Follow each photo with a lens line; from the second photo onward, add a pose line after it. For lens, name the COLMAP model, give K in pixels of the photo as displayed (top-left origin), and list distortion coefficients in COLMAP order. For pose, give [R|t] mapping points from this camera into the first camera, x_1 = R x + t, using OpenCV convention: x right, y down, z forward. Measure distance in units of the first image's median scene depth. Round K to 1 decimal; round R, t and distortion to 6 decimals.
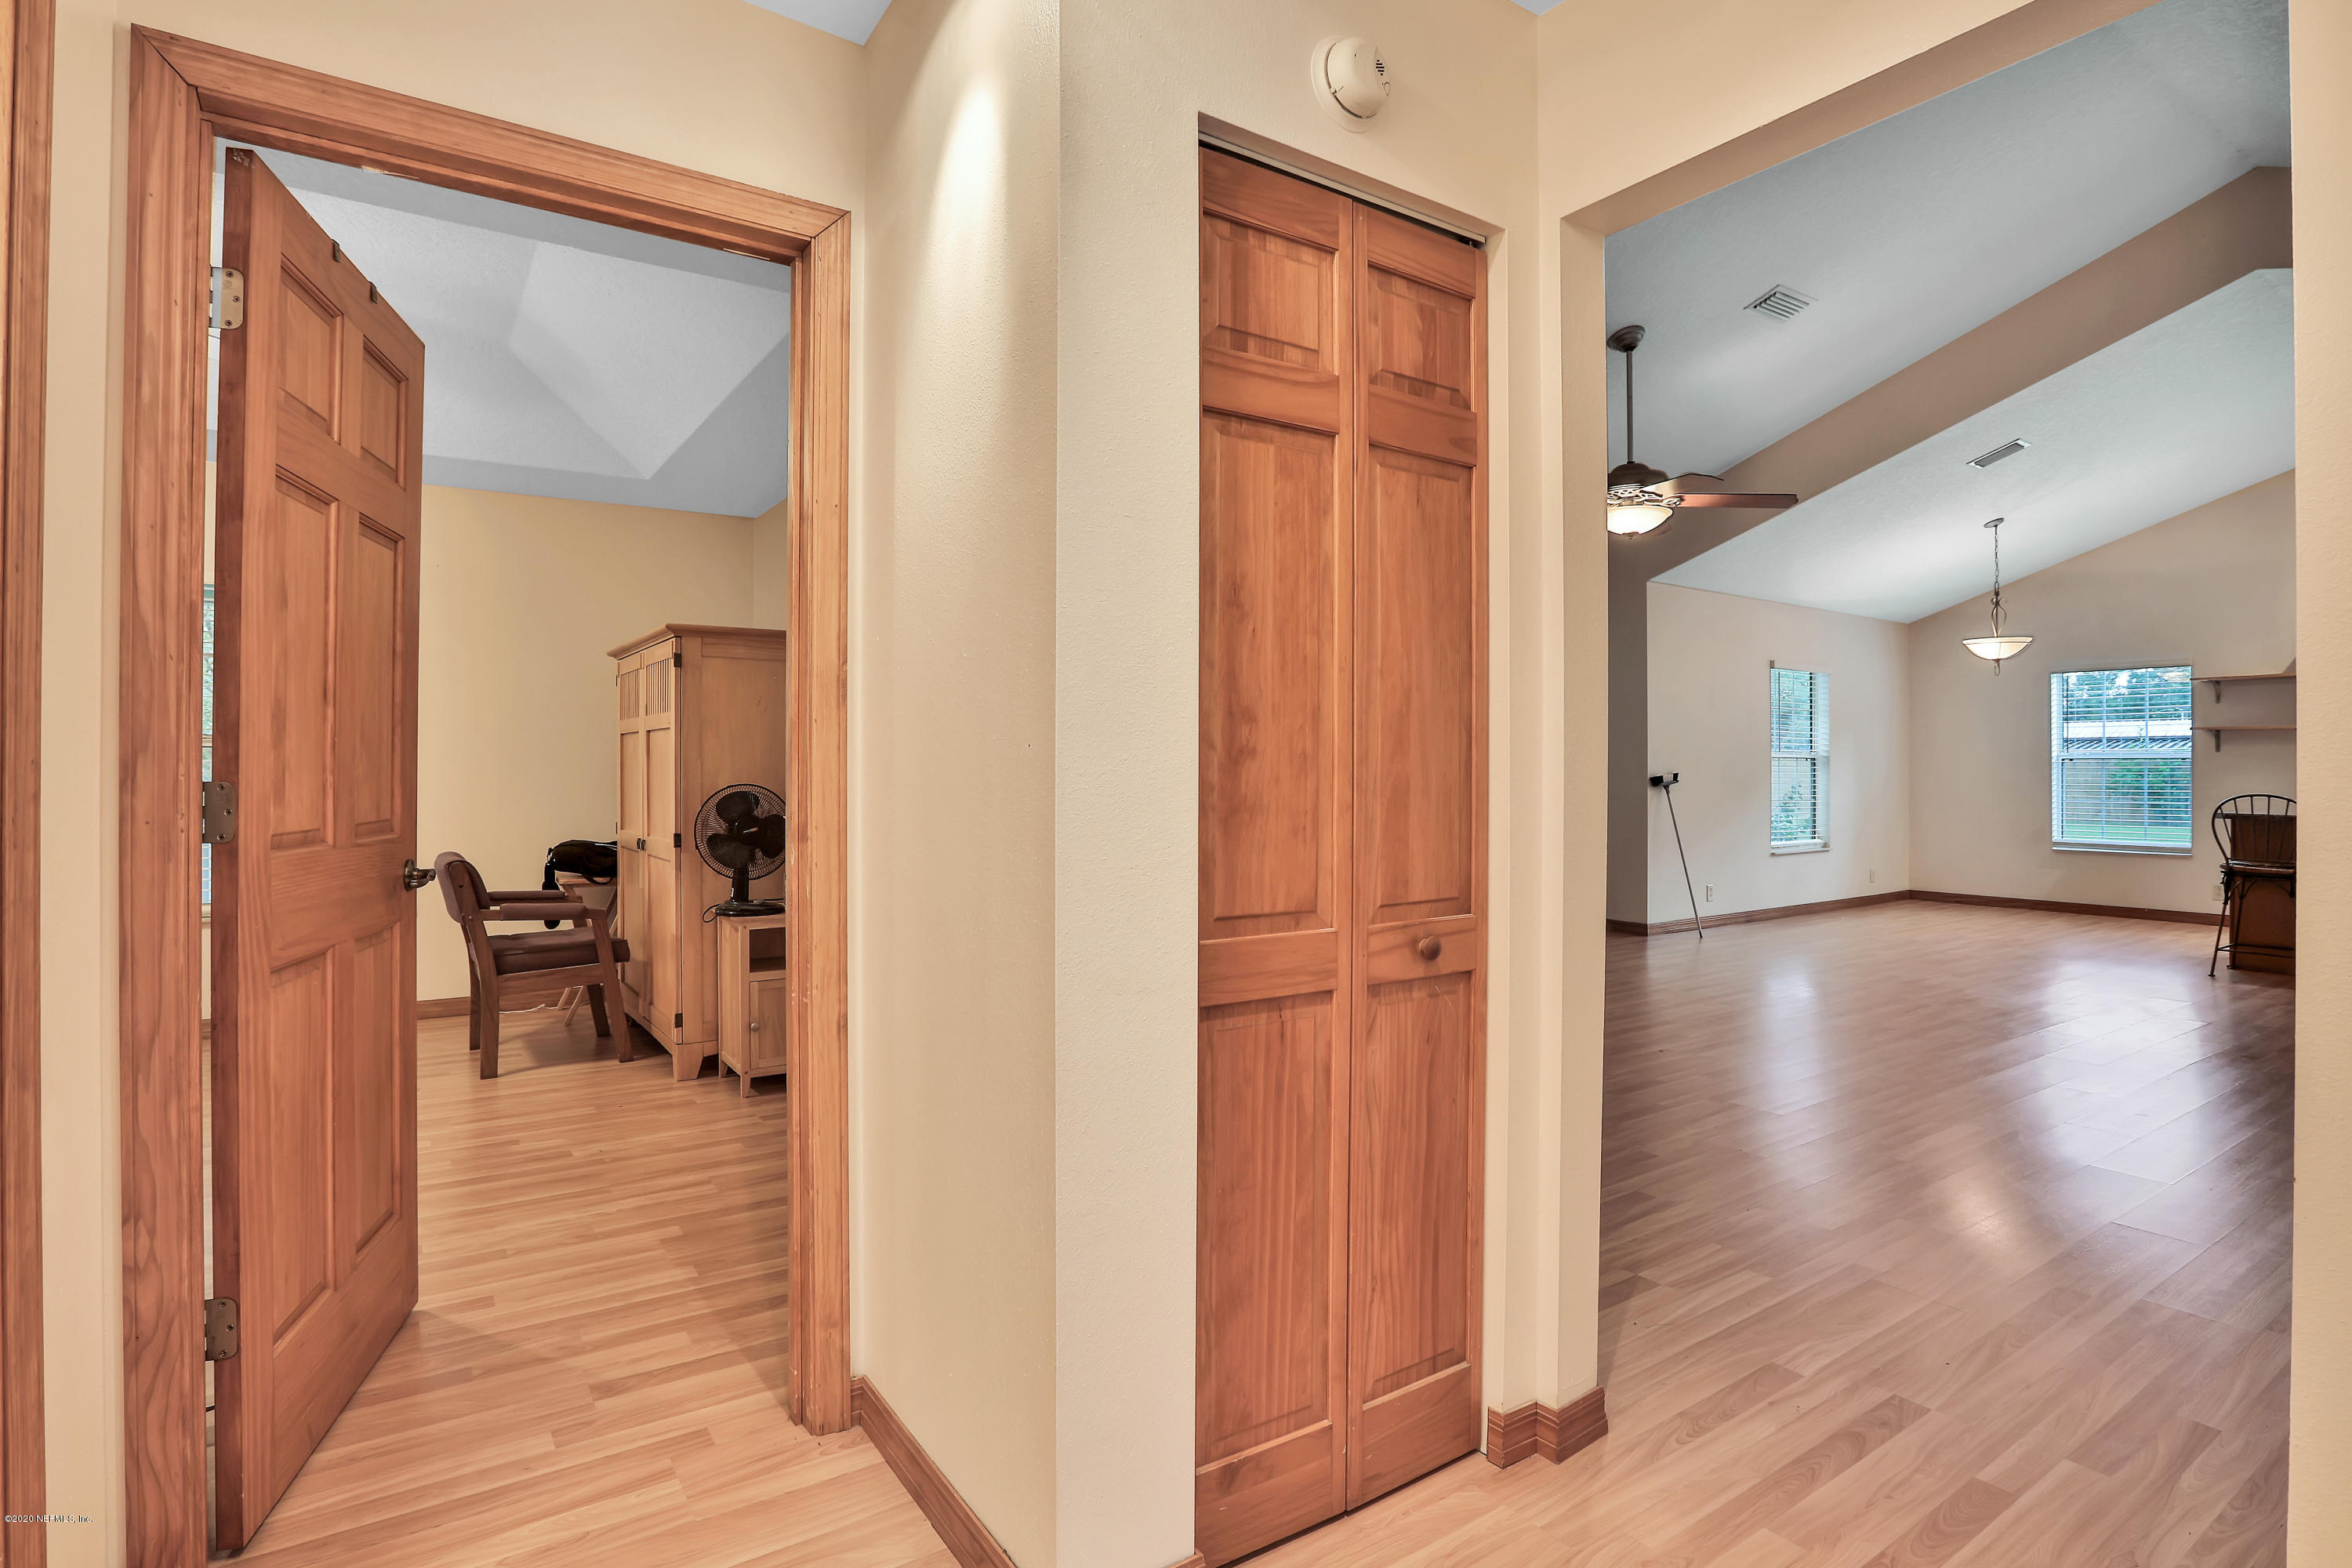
lens RADIAL K [[1154.4, 0, 1172.7], [0, 1154.4, 763.8], [0, 0, 1]] dist [-0.031942, 0.014328]
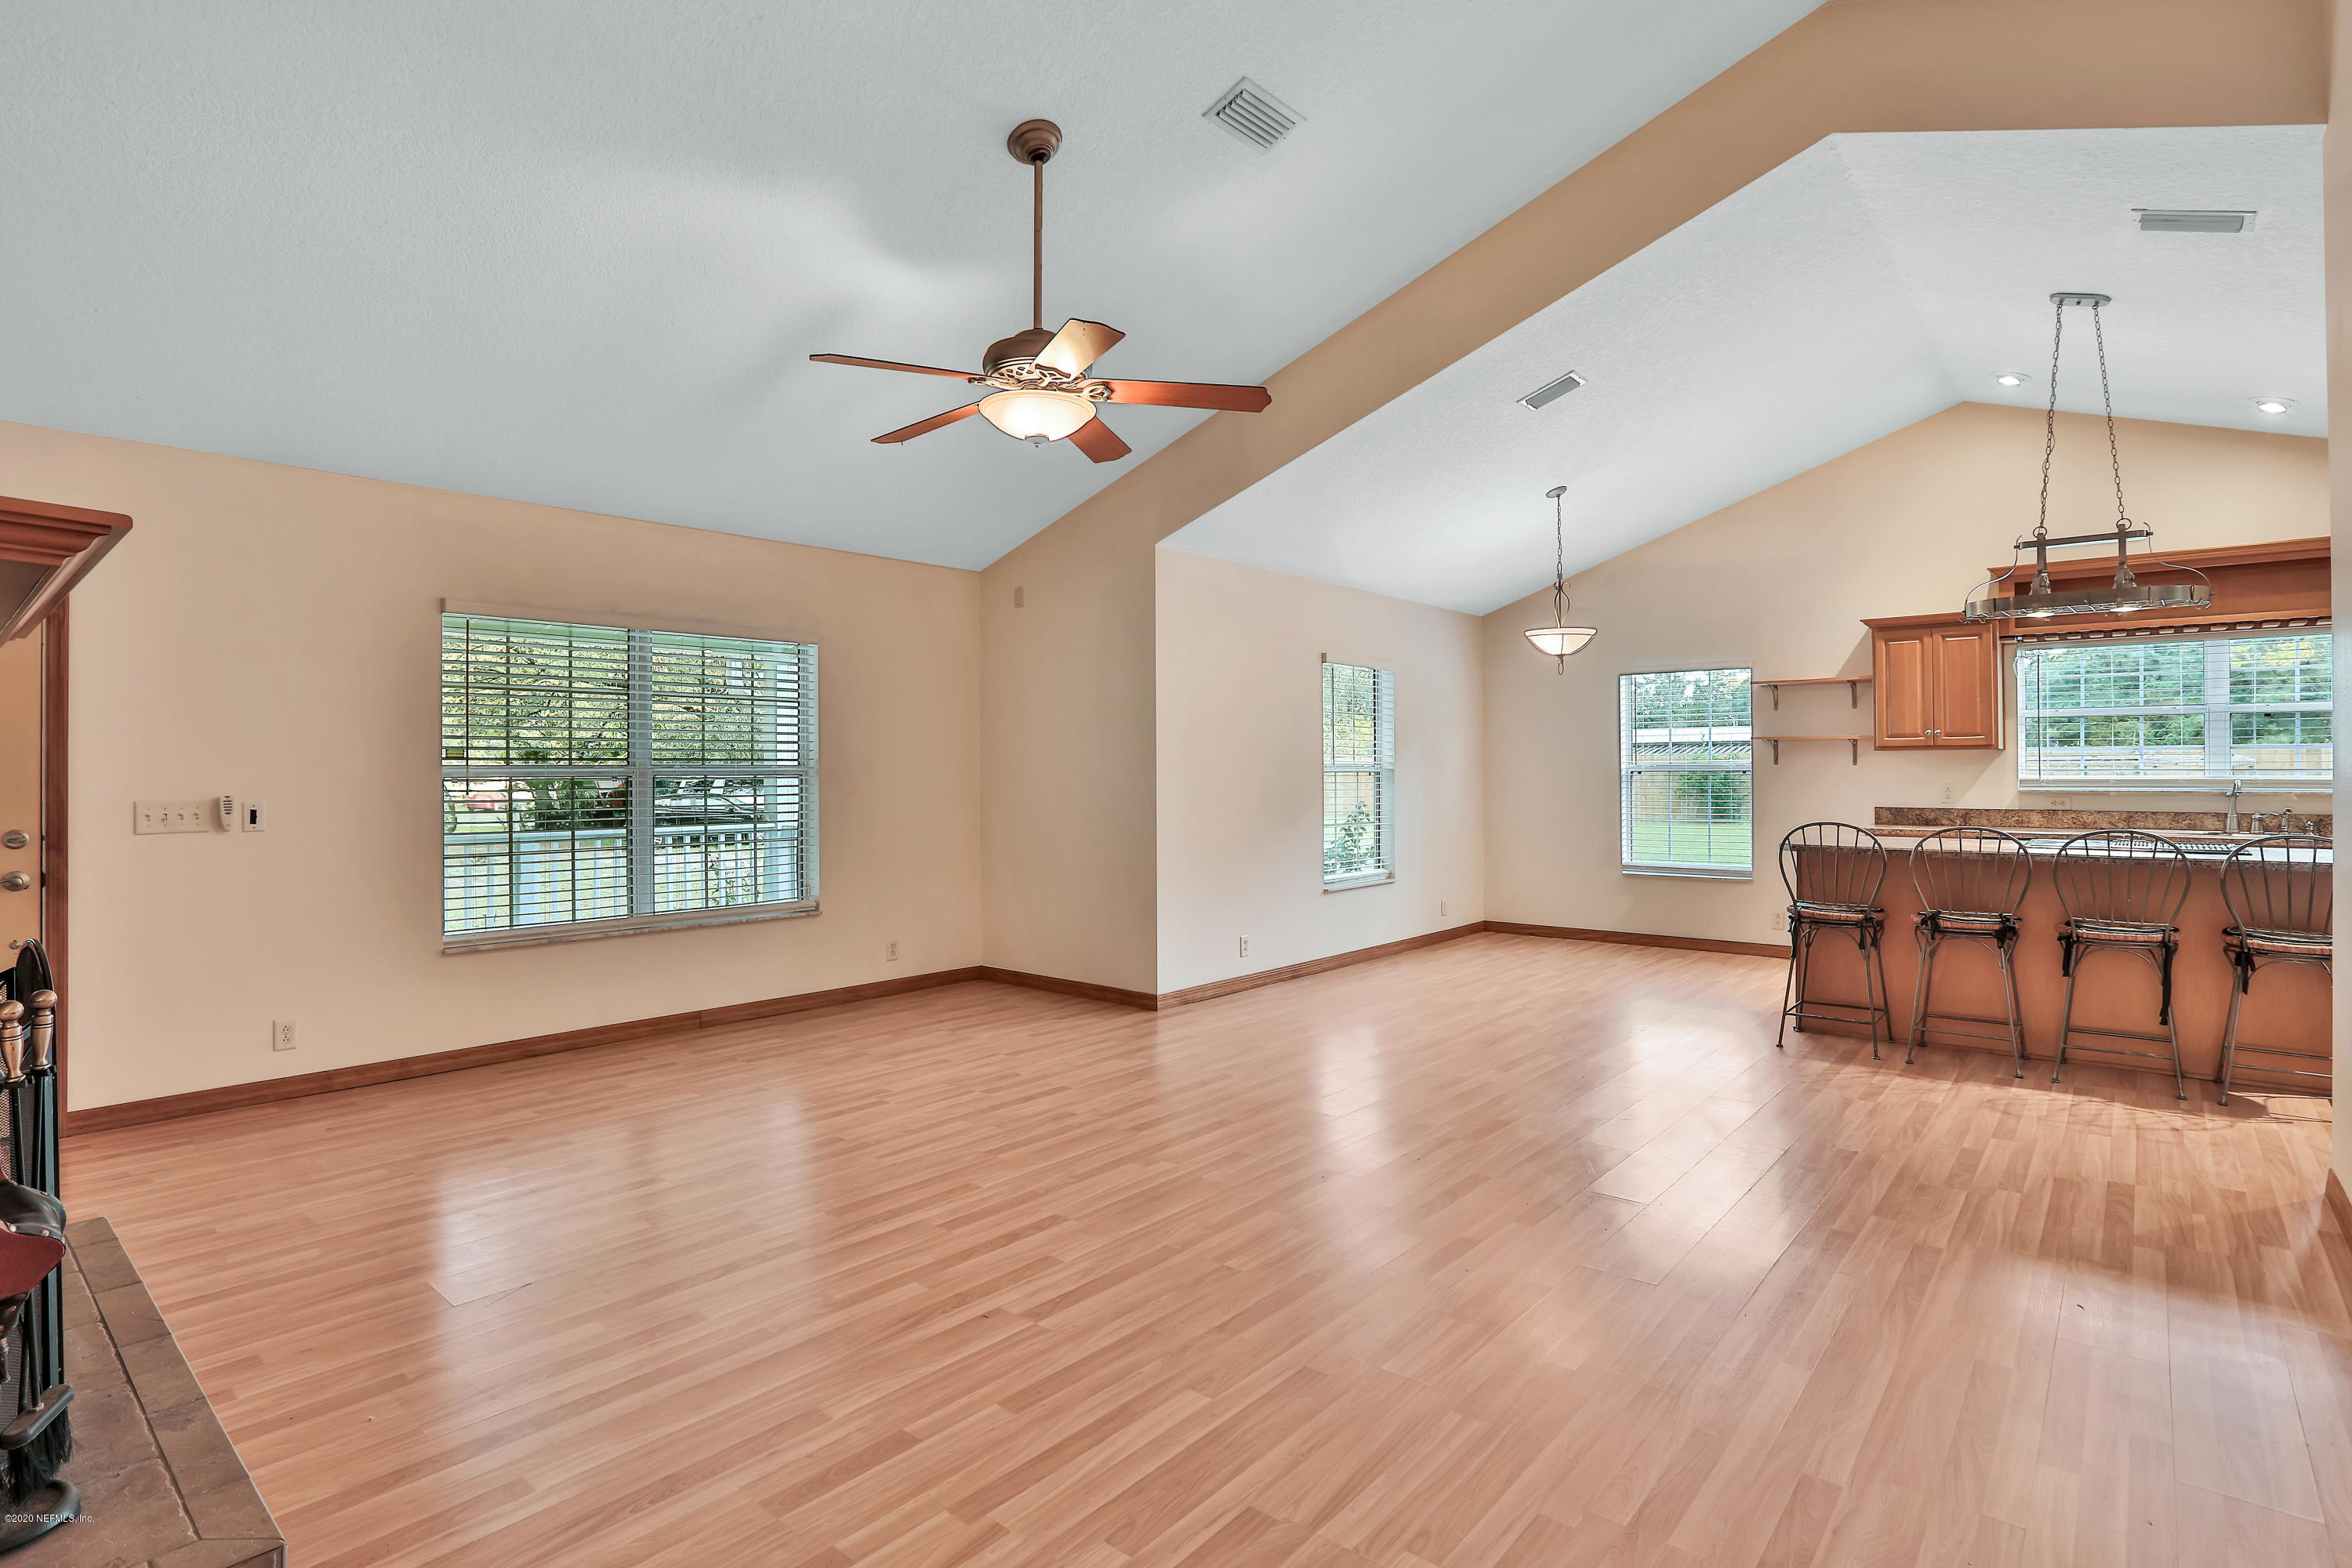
lens RADIAL K [[1170.0, 0, 1185.6], [0, 1170.0, 771.6], [0, 0, 1]] dist [-0.042385, 0.016151]
pose [[0.959239, -0.008116, 0.282478, 0.214094], [0.006985, 0.999963, 0.005012, -0.011683], [-0.282508, -0.002834, 0.959261, 0.253287]]
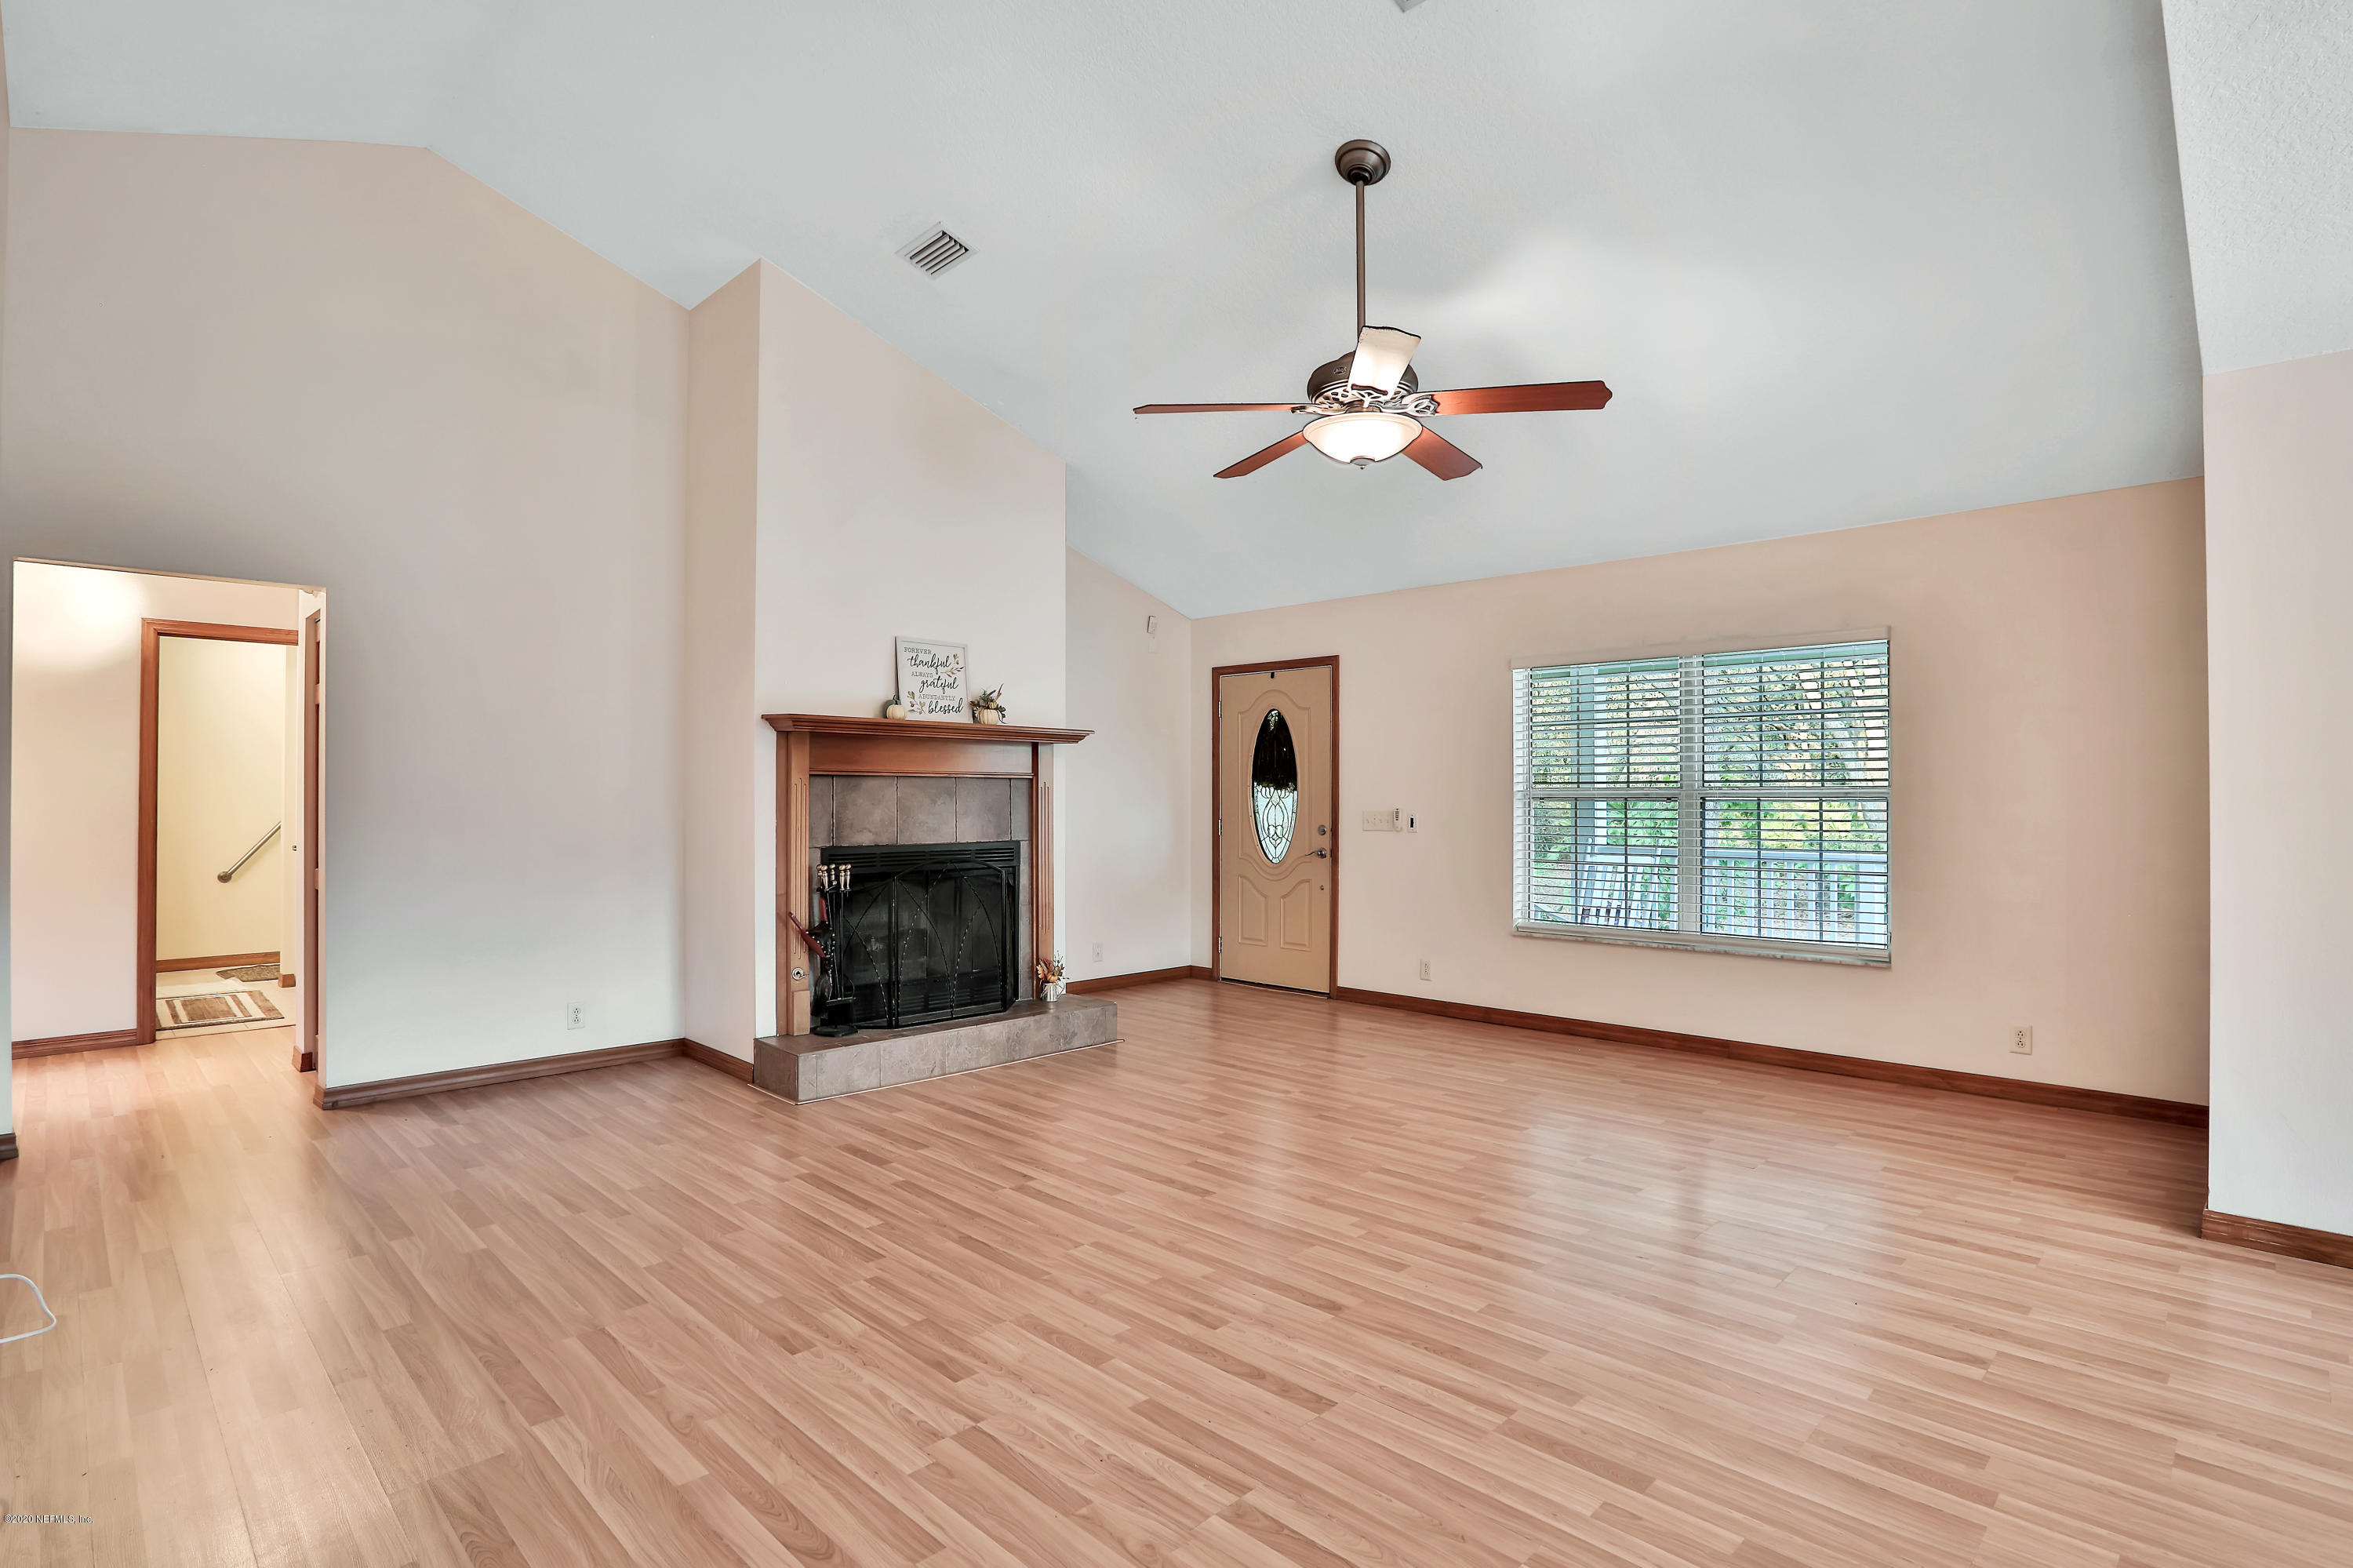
lens RADIAL K [[1185.7, 0, 1176.5], [0, 1185.7, 784.0], [0, 0, 1]] dist [-0.071060, 0.040574]
pose [[0.190074, -0.014282, -0.981666, 0.749401], [0.003855, 0.999897, -0.013801, -0.007655], [0.981762, -0.001162, 0.190109, 0.564029]]
